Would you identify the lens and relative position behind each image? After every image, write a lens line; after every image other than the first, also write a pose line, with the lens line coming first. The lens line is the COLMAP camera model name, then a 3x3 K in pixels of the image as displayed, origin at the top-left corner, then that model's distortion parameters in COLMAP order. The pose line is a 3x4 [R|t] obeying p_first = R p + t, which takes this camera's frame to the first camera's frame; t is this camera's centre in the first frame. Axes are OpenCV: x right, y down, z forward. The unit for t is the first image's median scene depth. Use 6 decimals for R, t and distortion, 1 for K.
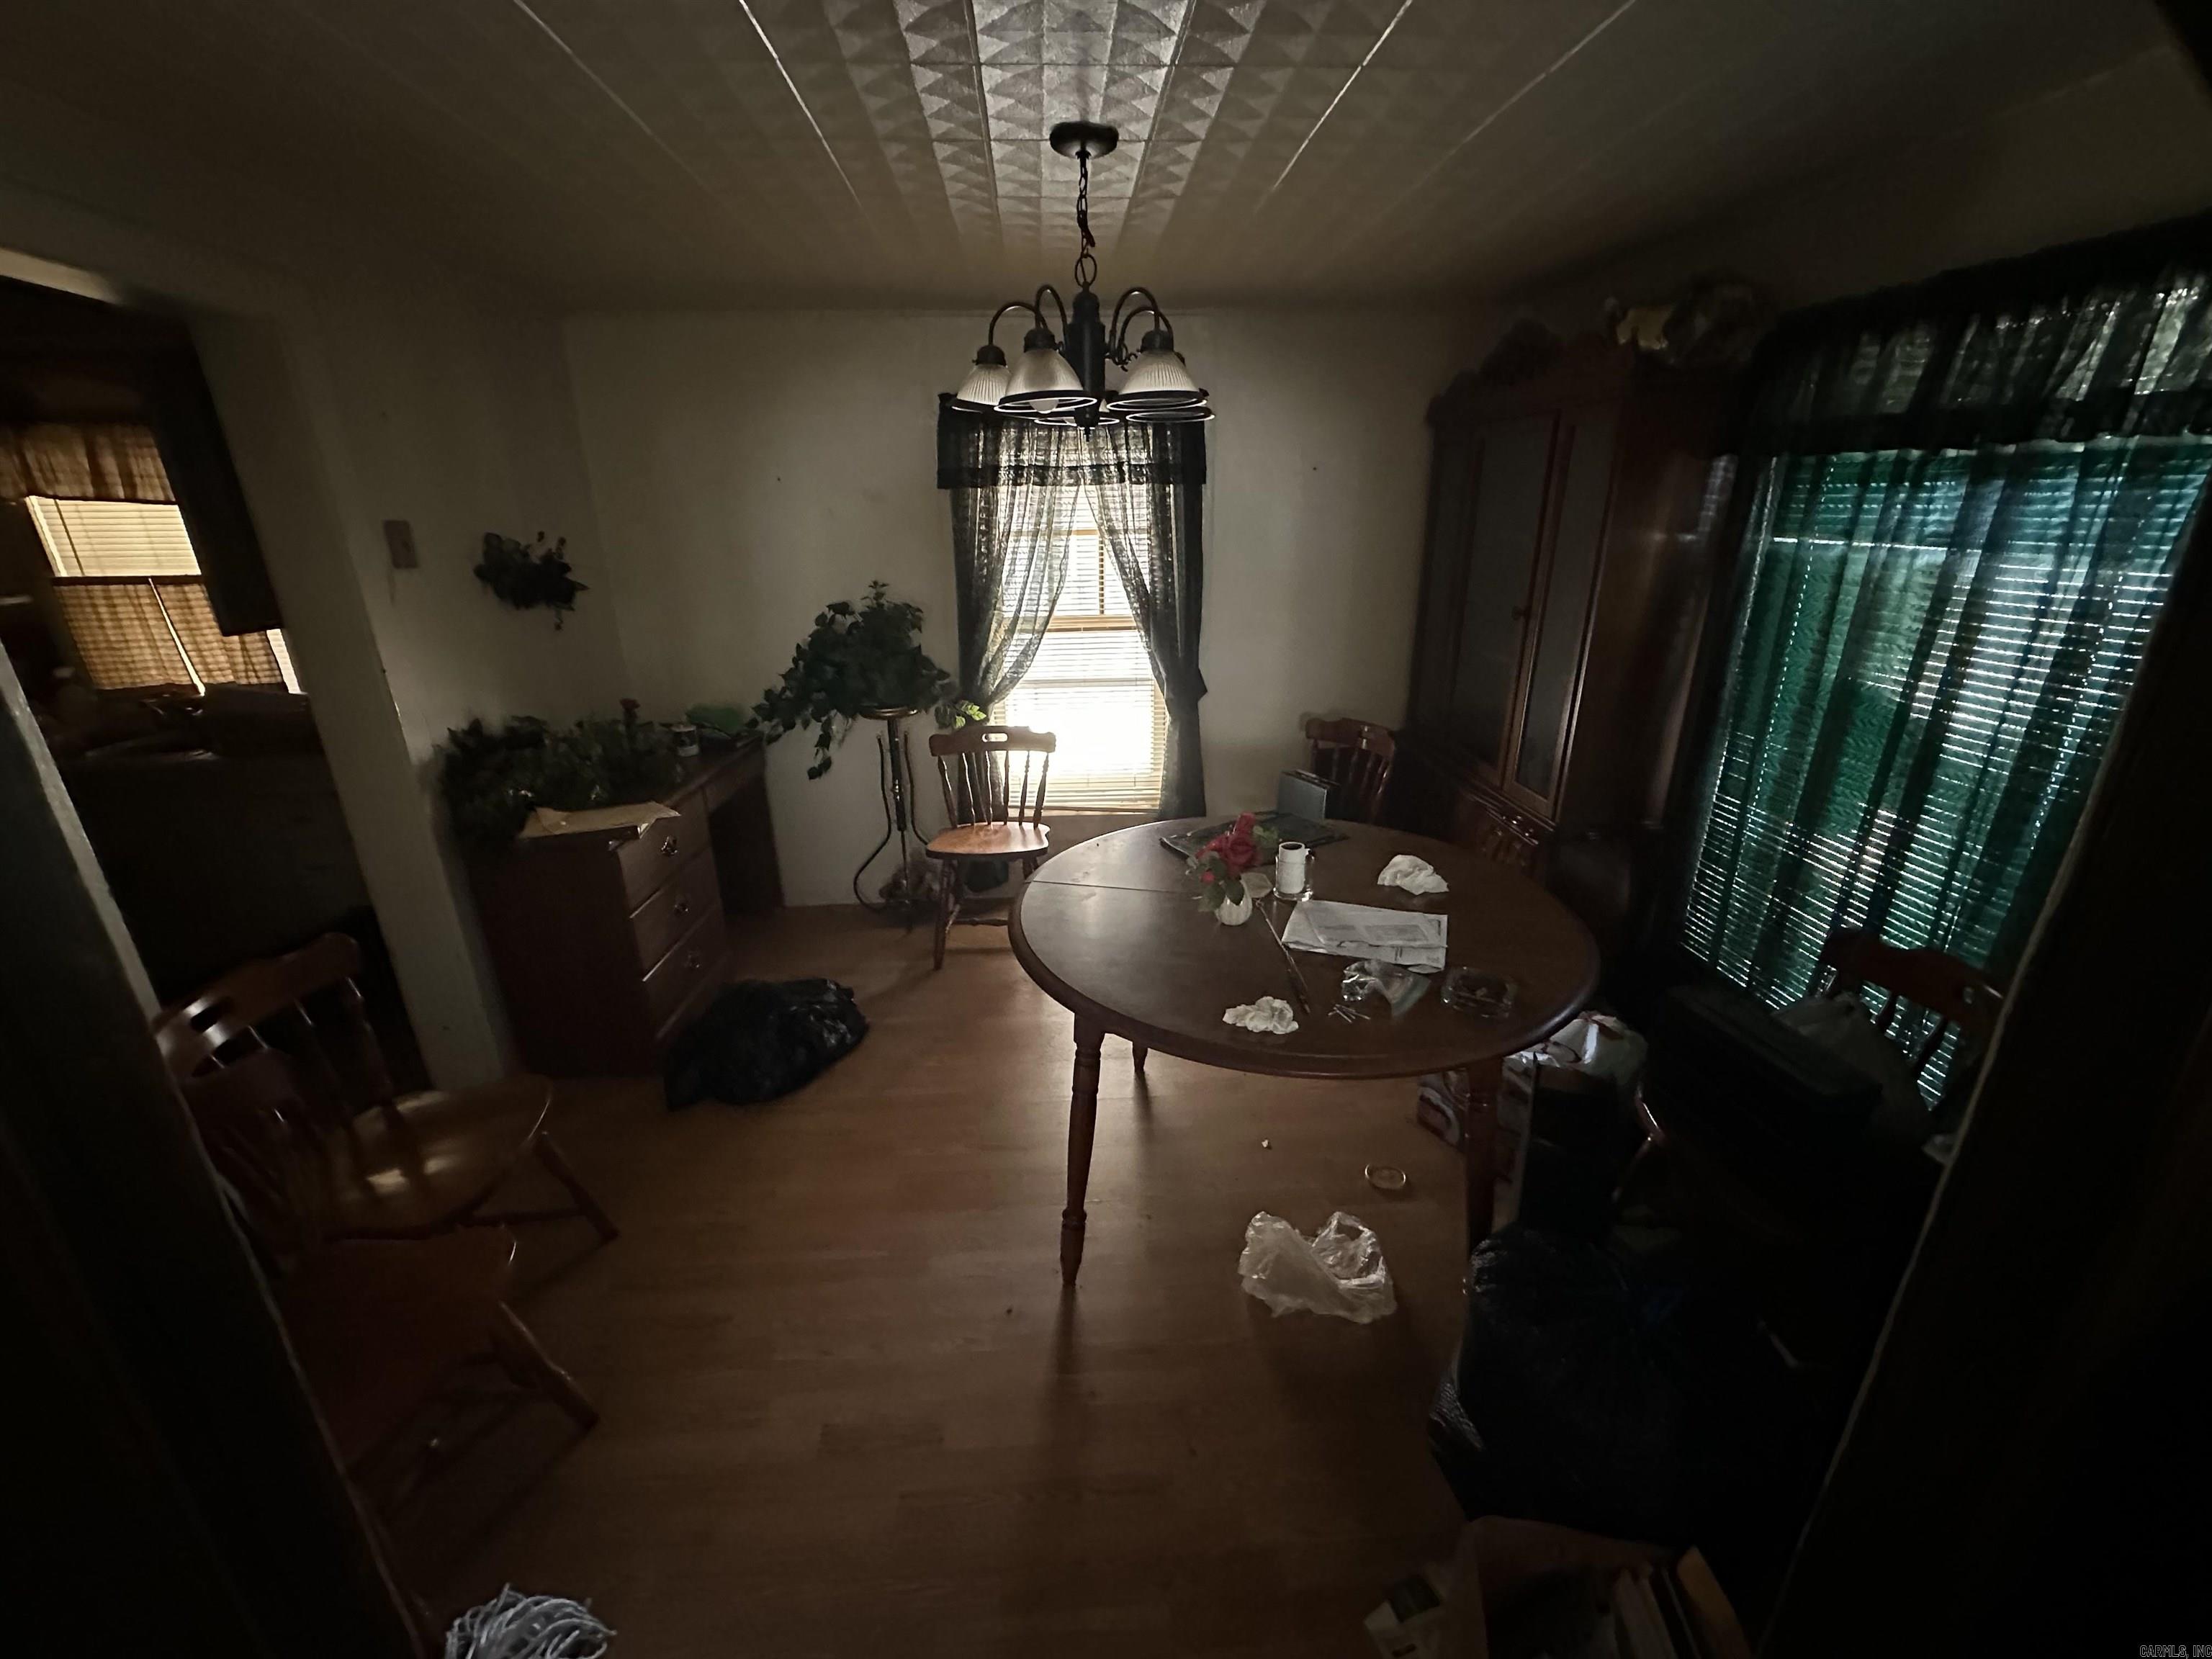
lens RADIAL K [[882.5, 0, 1096.2], [0, 882.5, 831.5], [0, 0, 1]] dist [-0.004021, -0.000377]
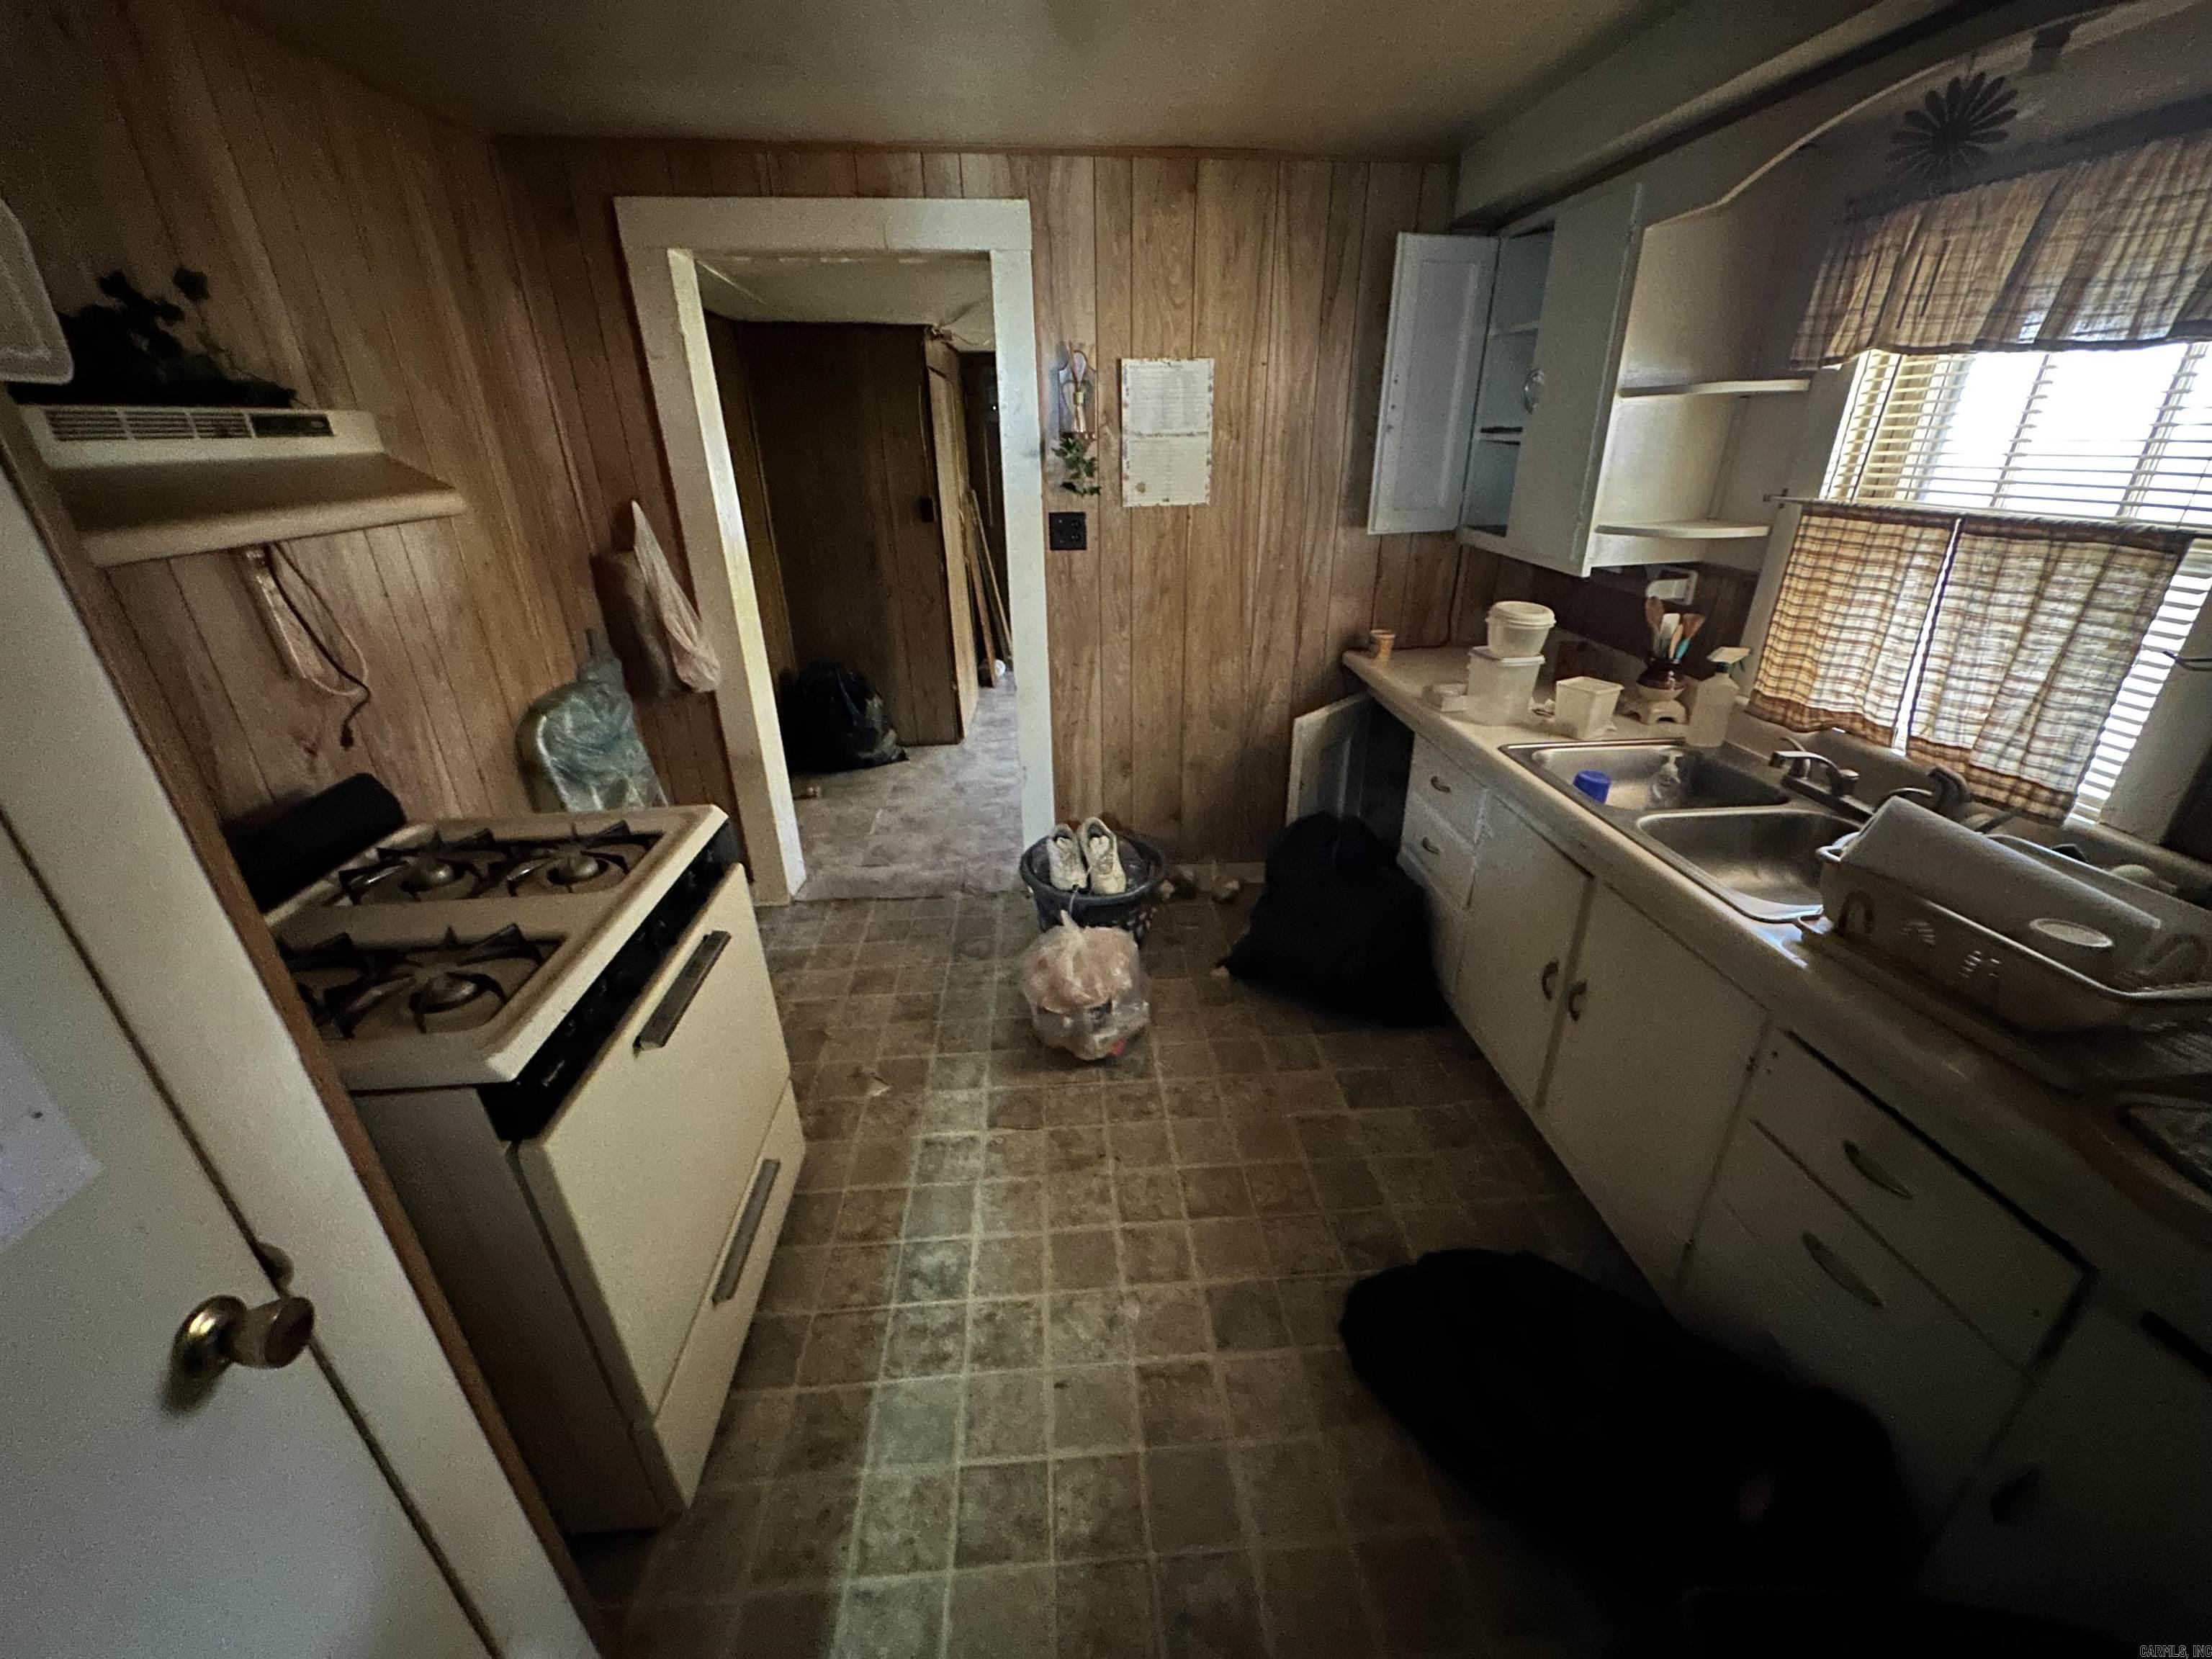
lens RADIAL K [[882.5, 0, 1108.5], [0, 882.5, 825.5], [0, 0, 1]] dist [-0.004021, -0.000377]
pose [[0.024687, 0.431243, -0.901898, -0.569624], [-0.329380, 0.855307, 0.399949, -0.180609], [0.943875, 0.287193, 0.163158, 0.515849]]
